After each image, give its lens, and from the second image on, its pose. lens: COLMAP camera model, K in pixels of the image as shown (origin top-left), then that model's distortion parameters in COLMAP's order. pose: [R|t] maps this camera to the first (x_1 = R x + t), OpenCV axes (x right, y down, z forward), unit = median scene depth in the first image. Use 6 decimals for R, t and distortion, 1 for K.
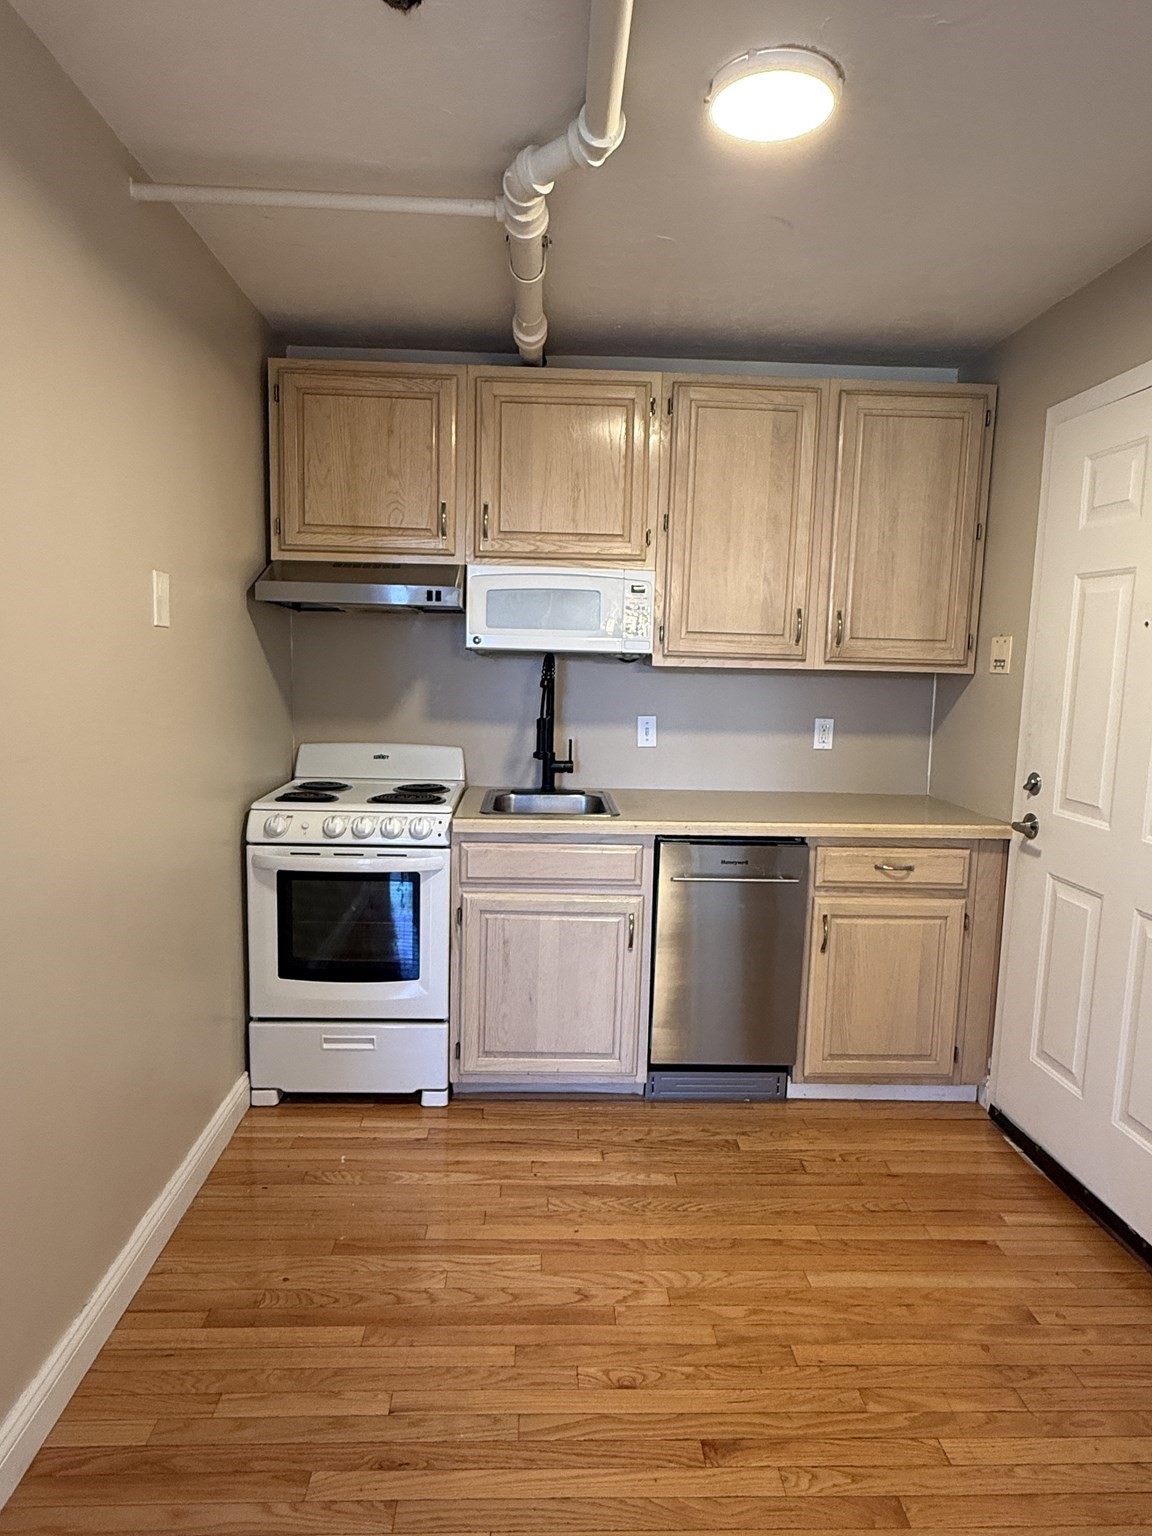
lens RADIAL K [[924.7, 0, 570.1], [0, 924.7, 766.0], [0, 0, 1]] dist [-0.002513, 0.002049]
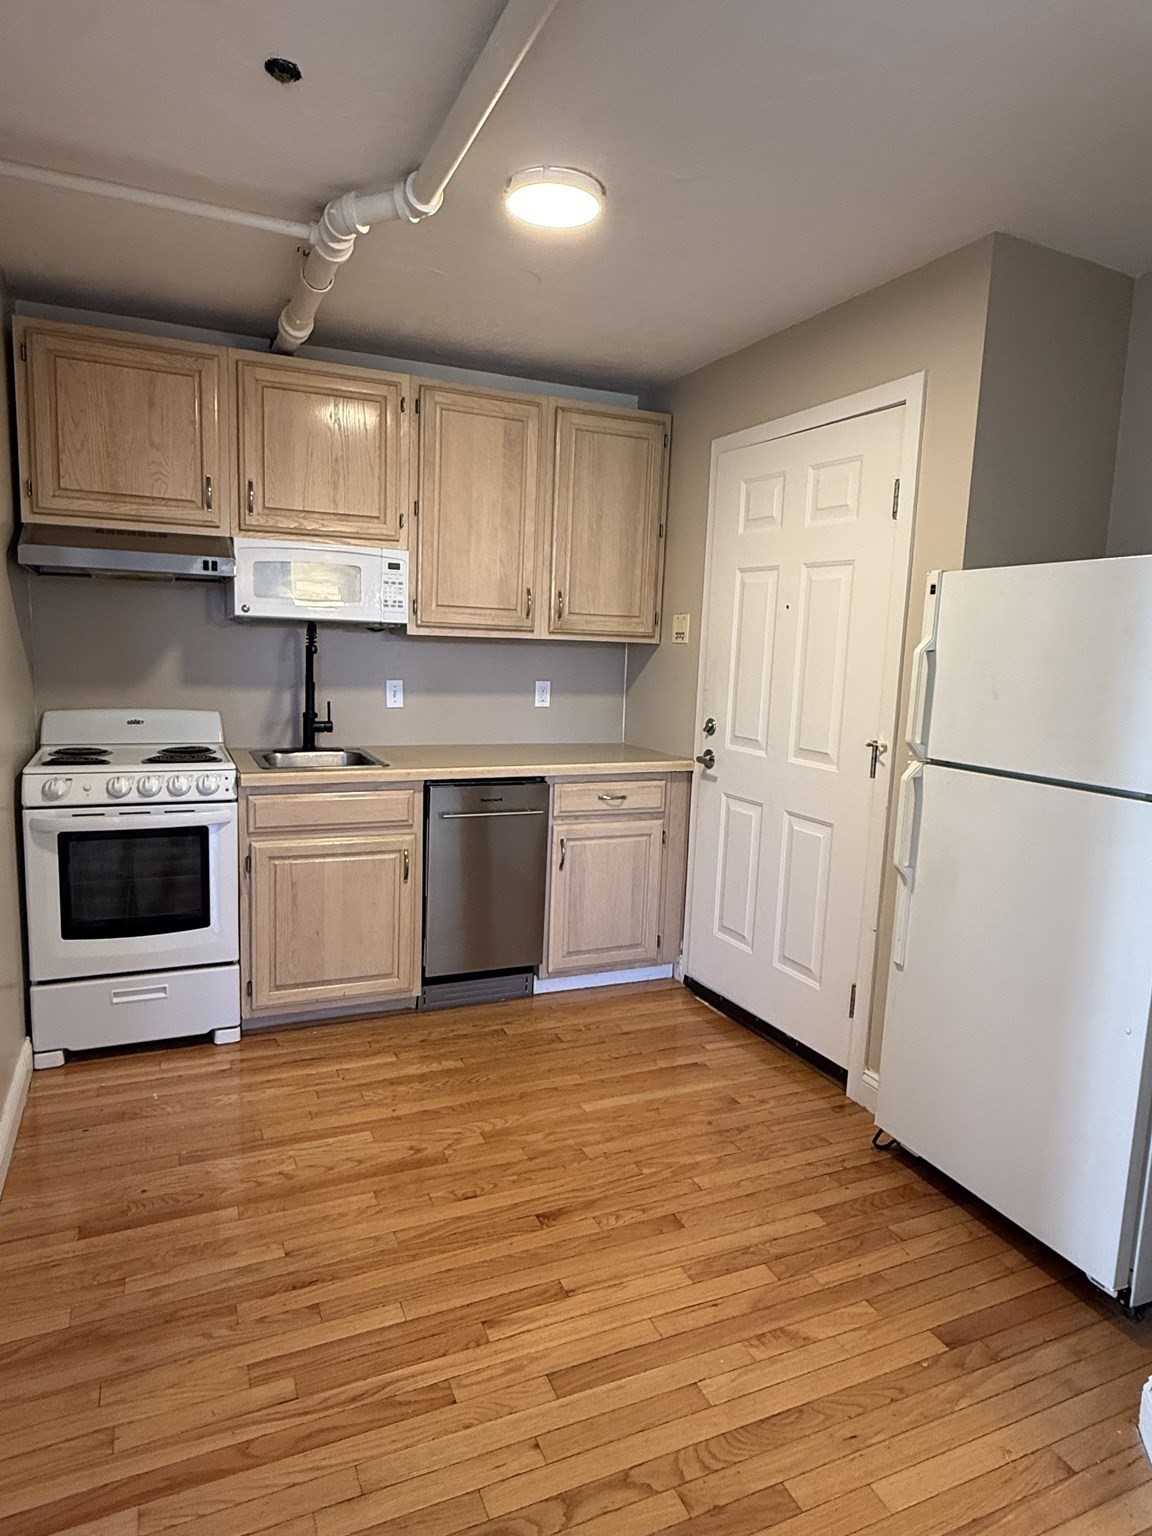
lens RADIAL K [[924.7, 0, 573.6], [0, 924.7, 768.8], [0, 0, 1]] dist [-0.002513, 0.002049]
pose [[0.927150, -0.043381, 0.372171, -0.163642], [0.032366, 0.998835, 0.035798, 0.024346], [-0.373291, -0.021145, 0.927473, -0.144531]]
